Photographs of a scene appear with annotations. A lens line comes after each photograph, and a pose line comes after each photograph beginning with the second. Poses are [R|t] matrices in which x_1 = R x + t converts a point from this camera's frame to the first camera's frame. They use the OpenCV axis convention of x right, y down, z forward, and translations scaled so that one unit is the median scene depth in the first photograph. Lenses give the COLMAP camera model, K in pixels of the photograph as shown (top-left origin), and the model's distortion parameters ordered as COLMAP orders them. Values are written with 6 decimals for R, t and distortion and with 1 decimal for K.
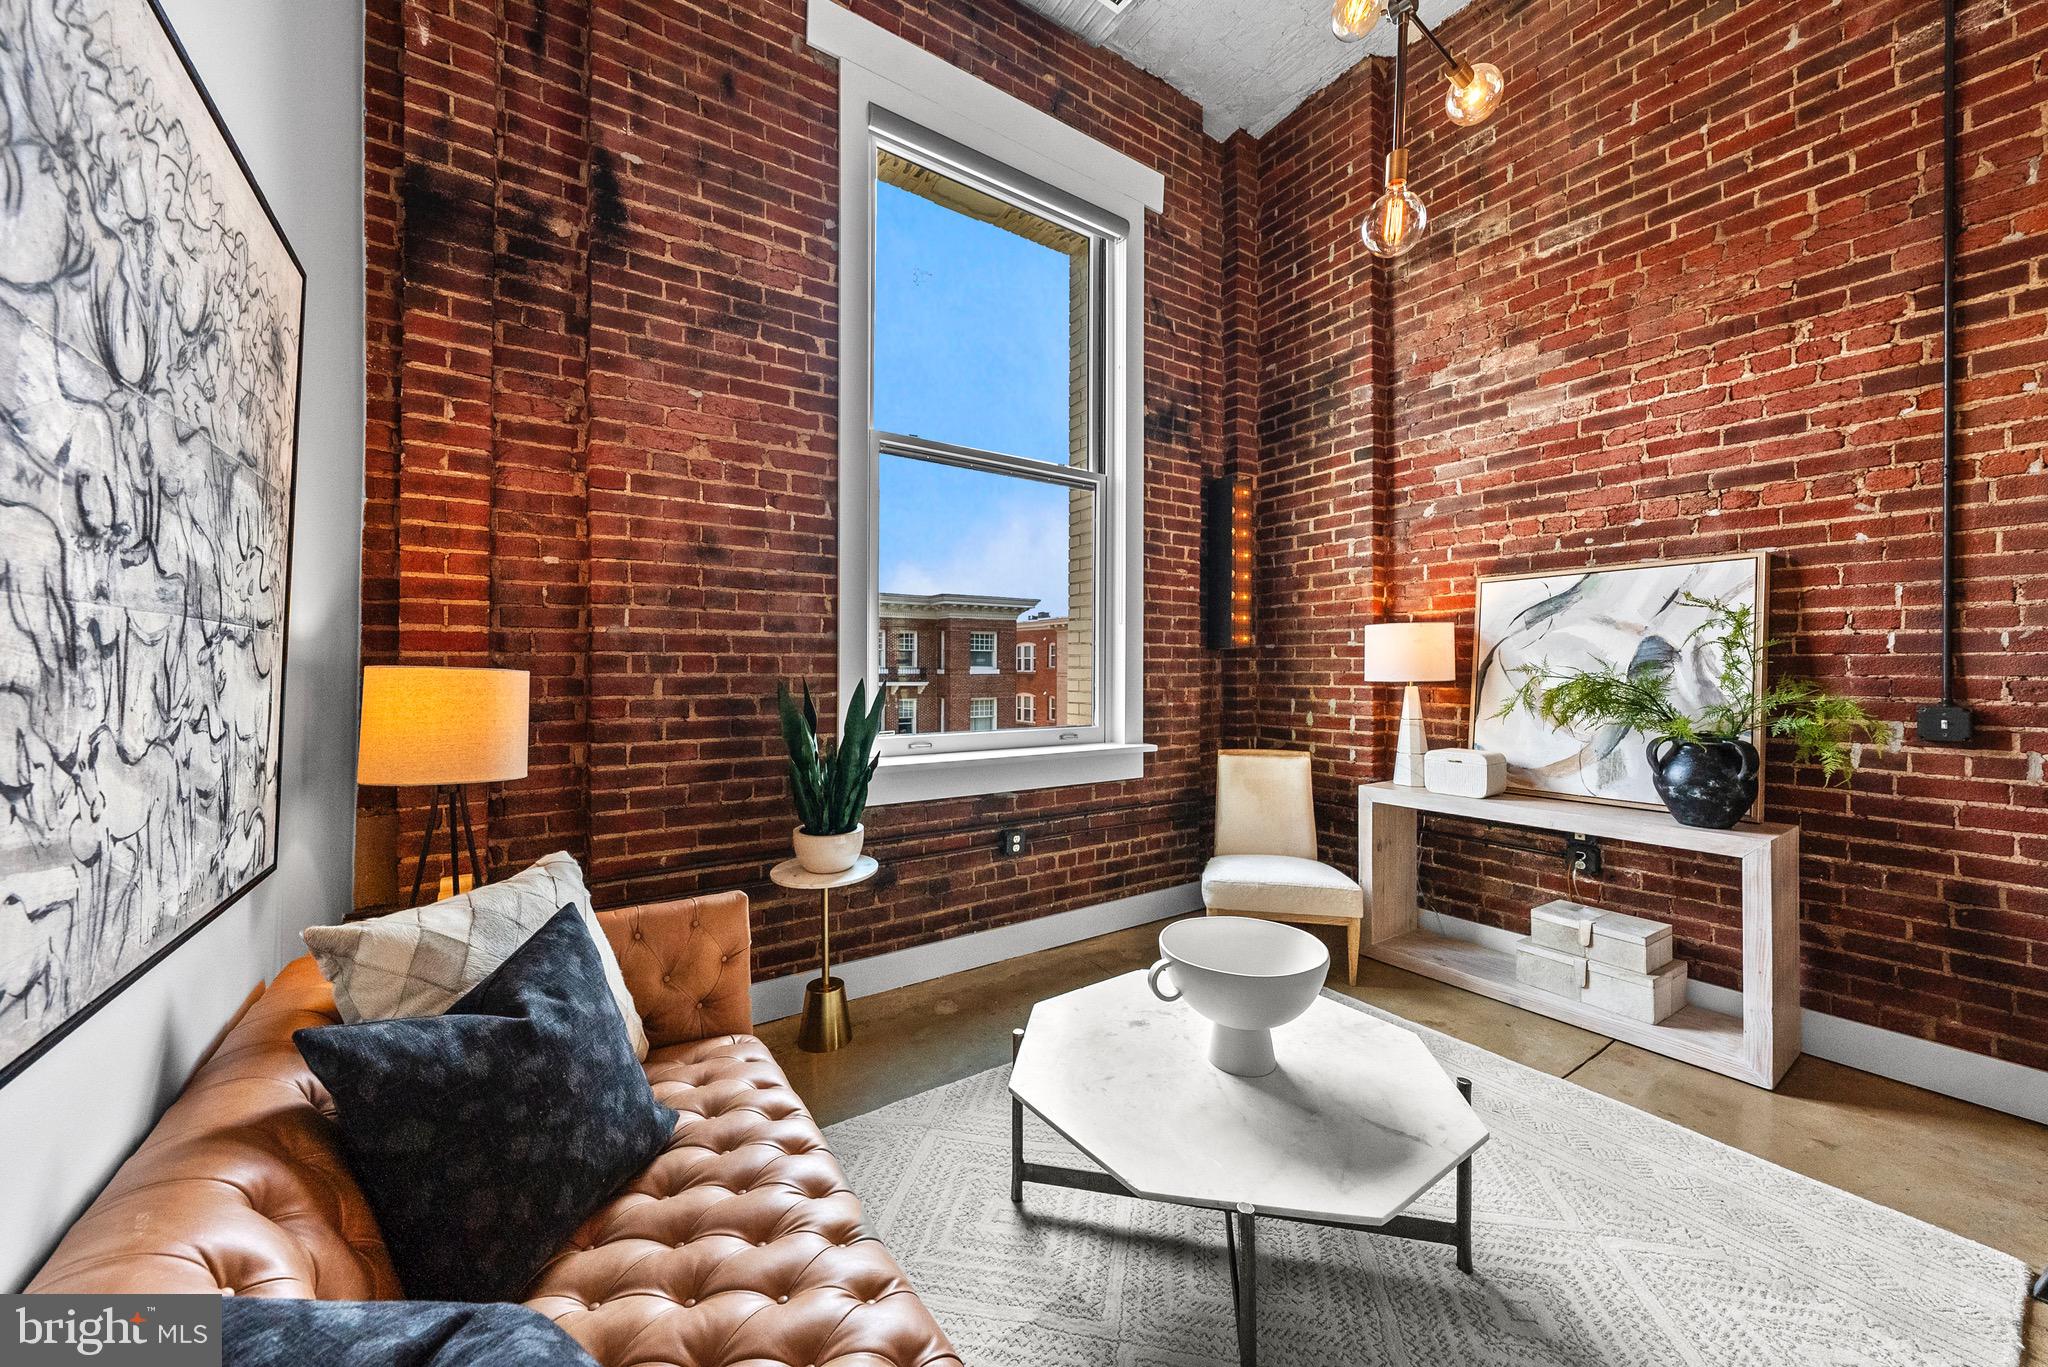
lens RADIAL K [[742.6, 0, 1016.6], [0, 742.6, 667.3], [0, 0, 1]] dist [-0.001765, -0.000135]
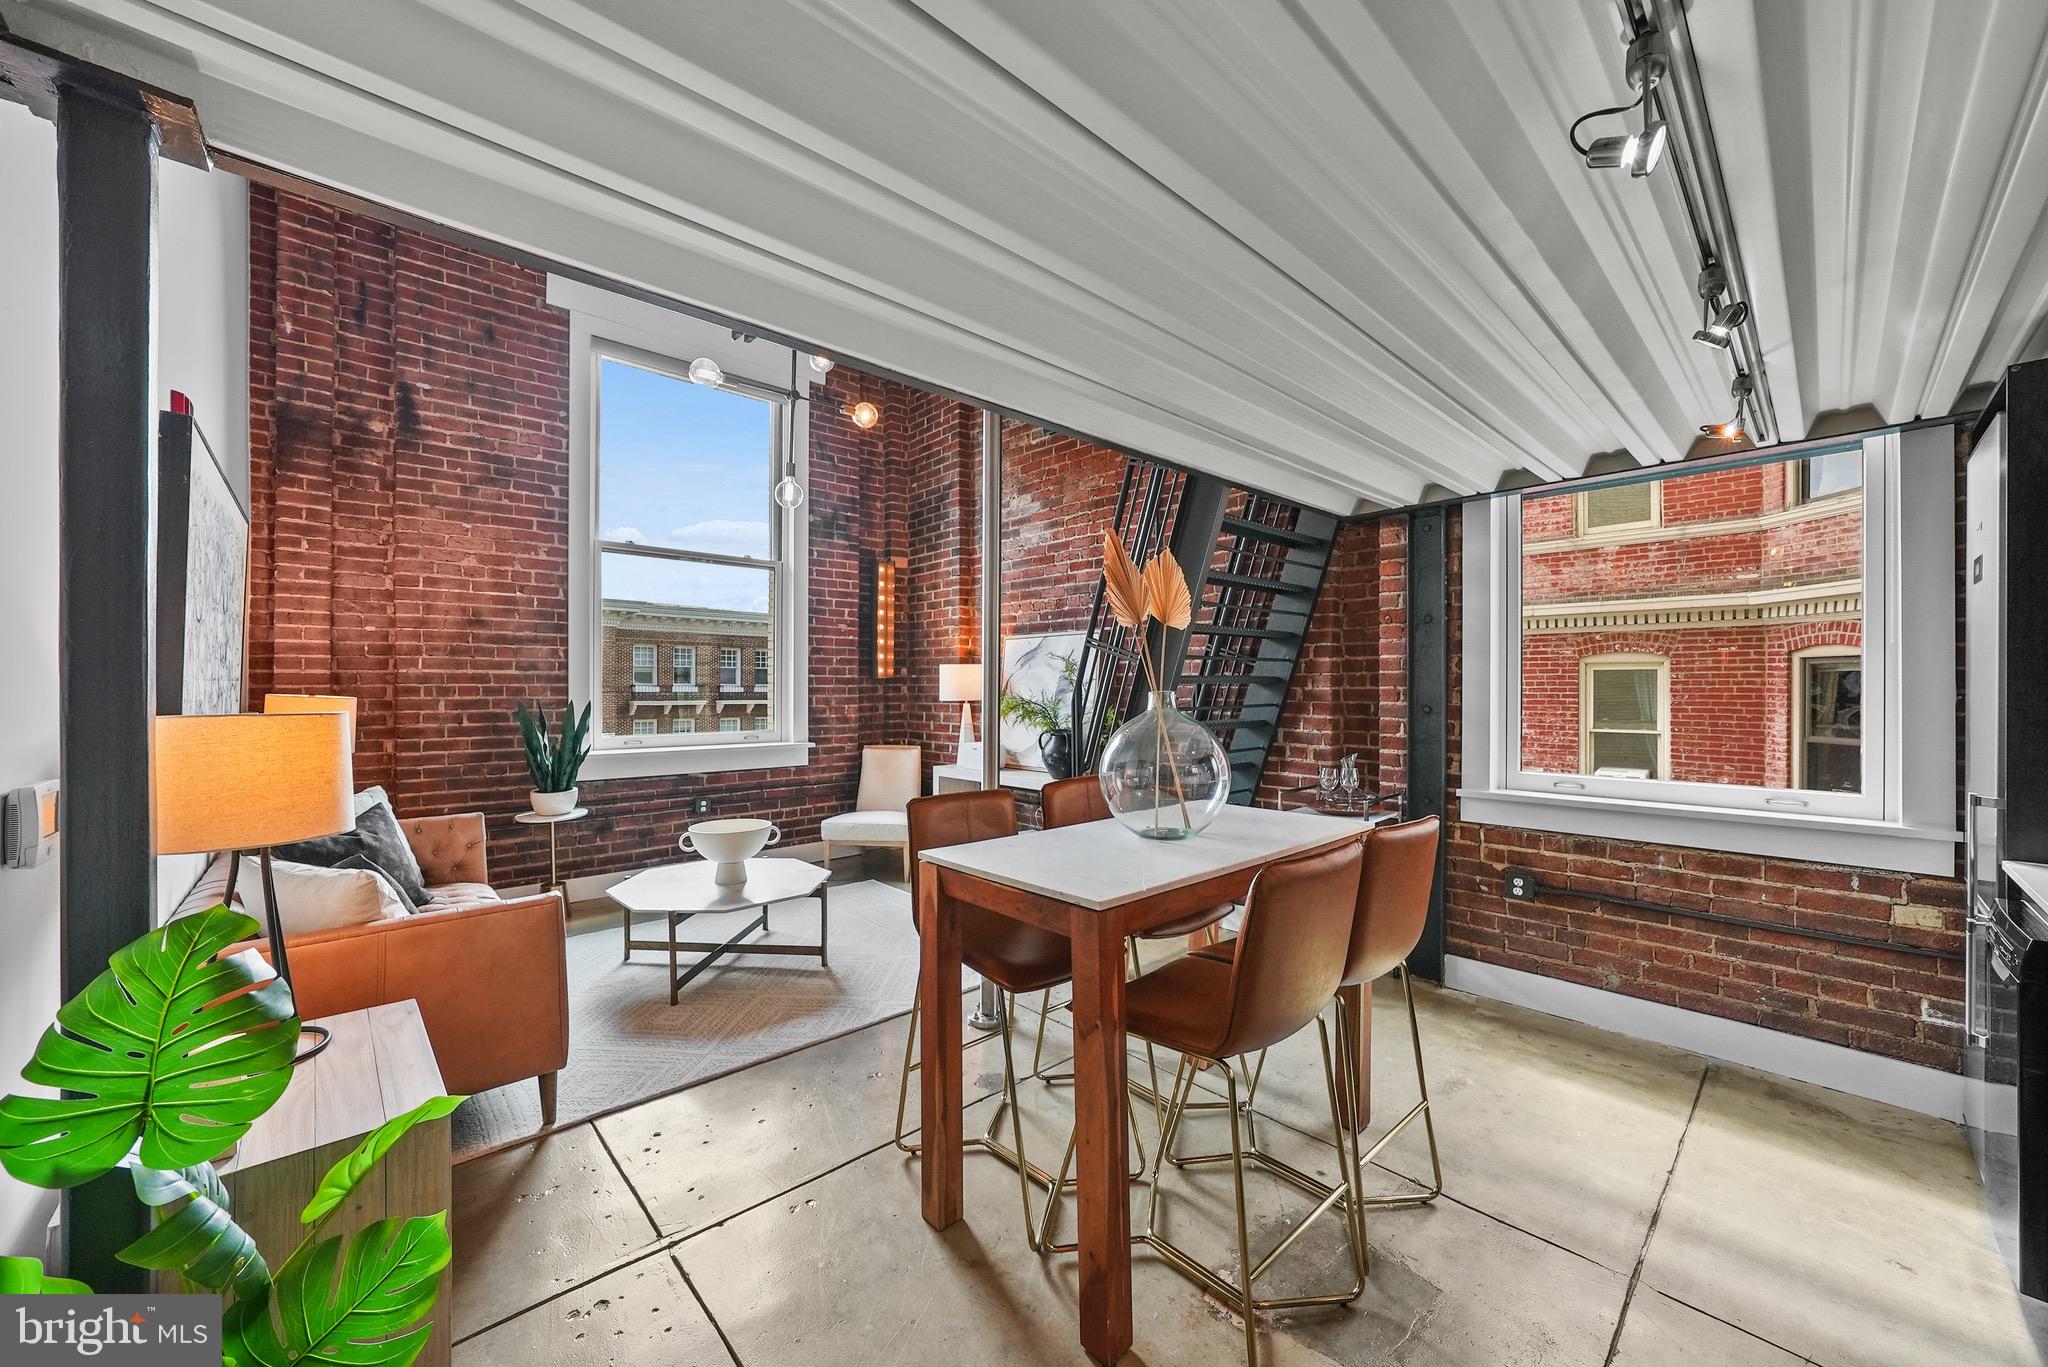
lens RADIAL K [[755.2, 0, 1019.1], [0, 755.2, 691.1], [0, 0, 1]] dist [-0.026395, 0.006448]
pose [[0.988267, -0.000207, 0.152736, 0.484023], [-0.001181, 0.999959, 0.008994, -0.019295], [-0.152732, -0.009069, 0.988226, -0.756426]]
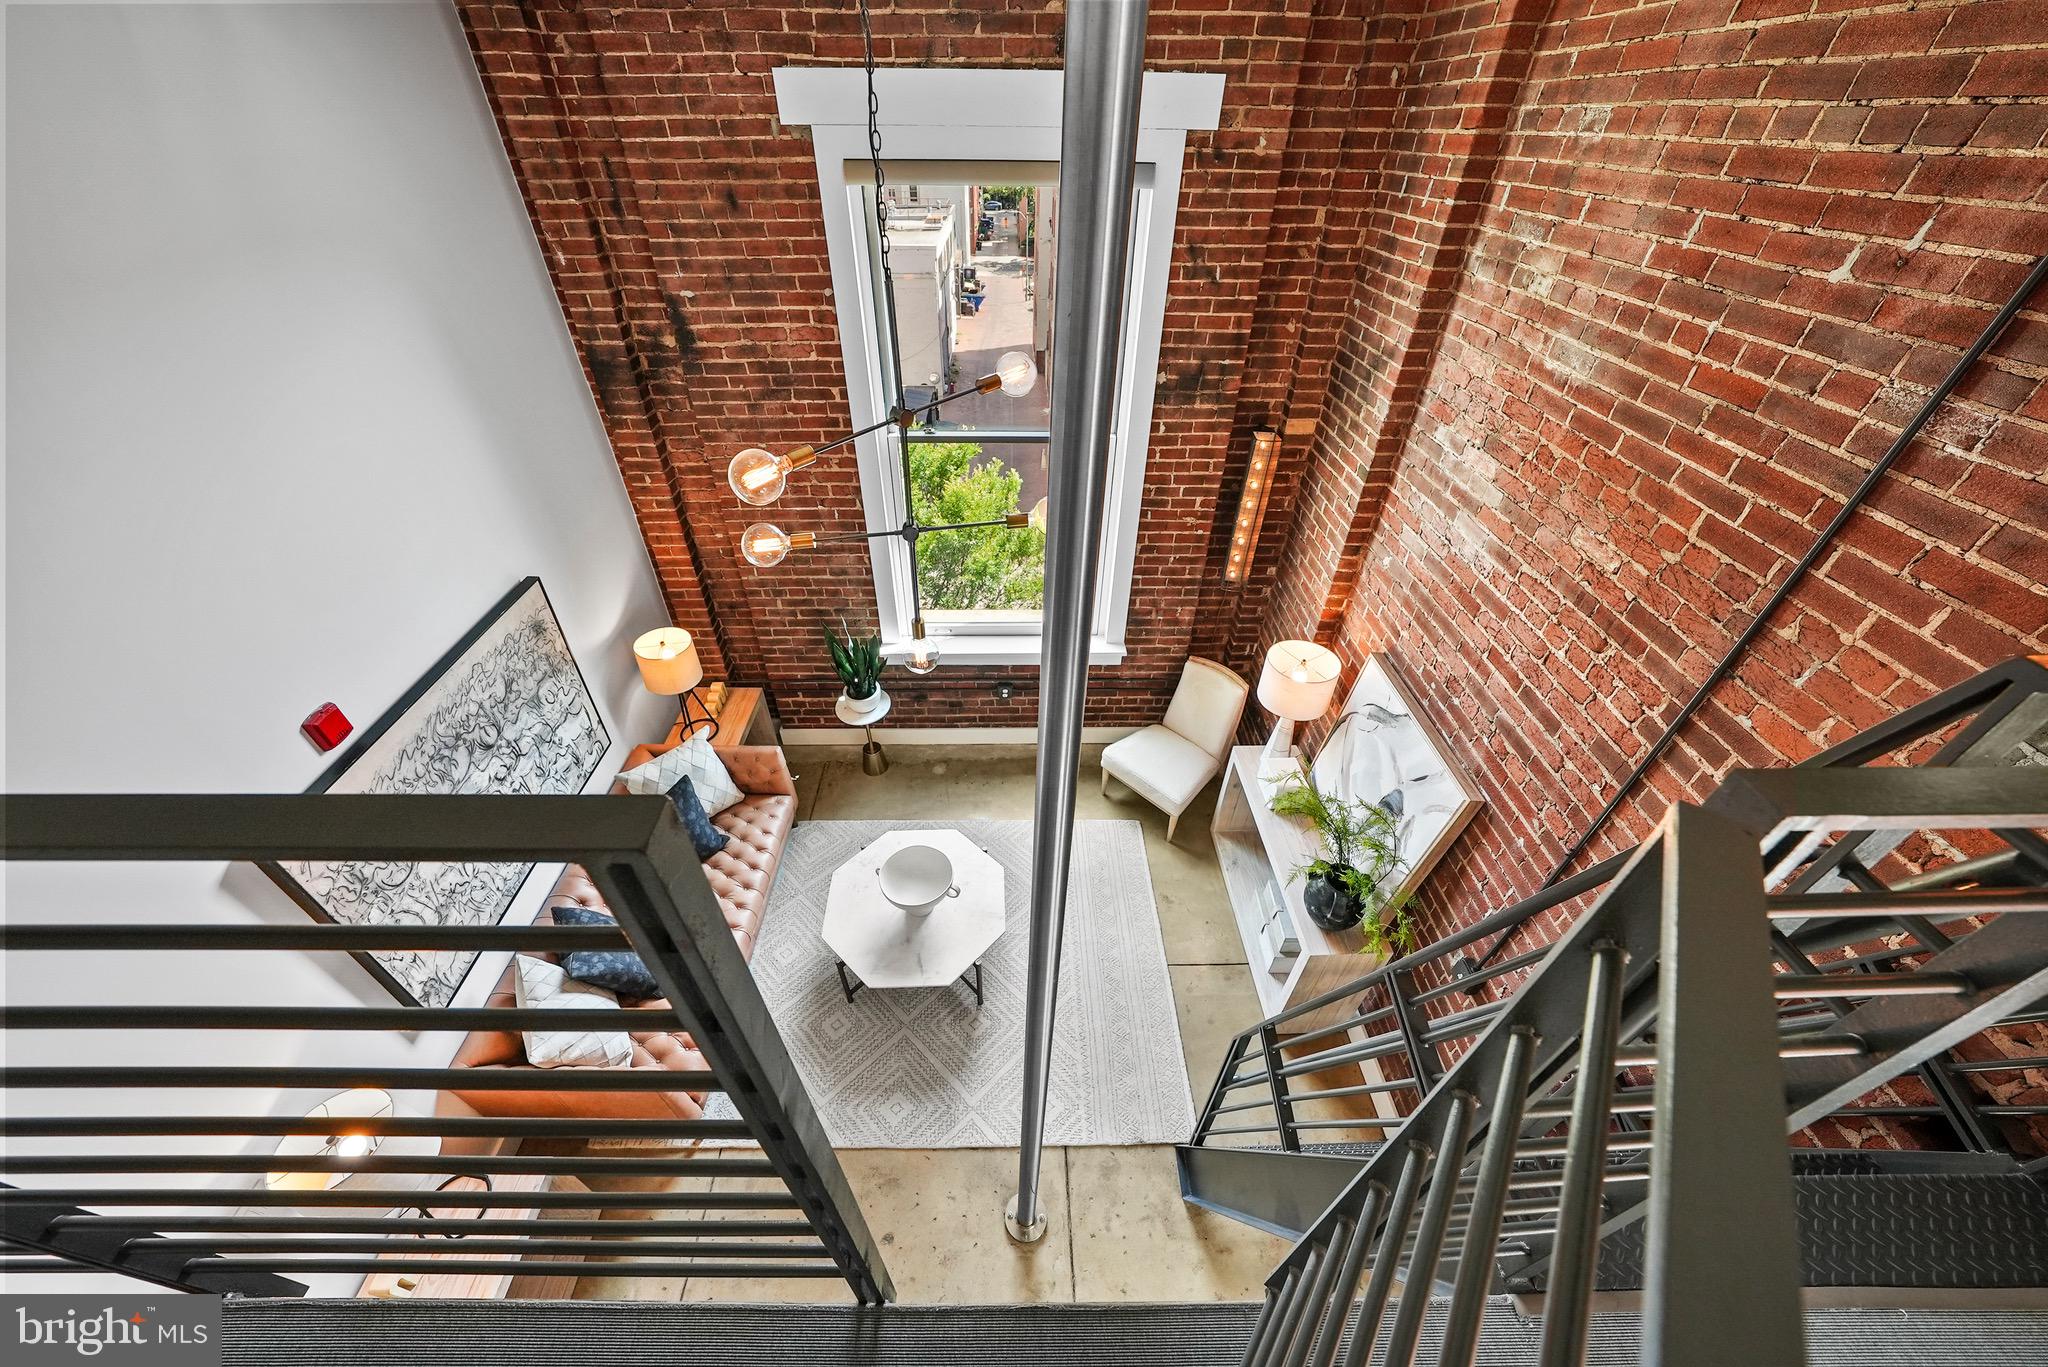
lens RADIAL K [[706.1, 0, 1022.9], [0, 706.1, 682.0], [0, 0, 1]] dist [-0.025810, 0.004063]
pose [[0.839692, 0.348601, -0.416407, 0.765398], [-0.008564, 0.775179, 0.631683, -0.860682], [0.542995, -0.526853, 0.653897, 0.063617]]
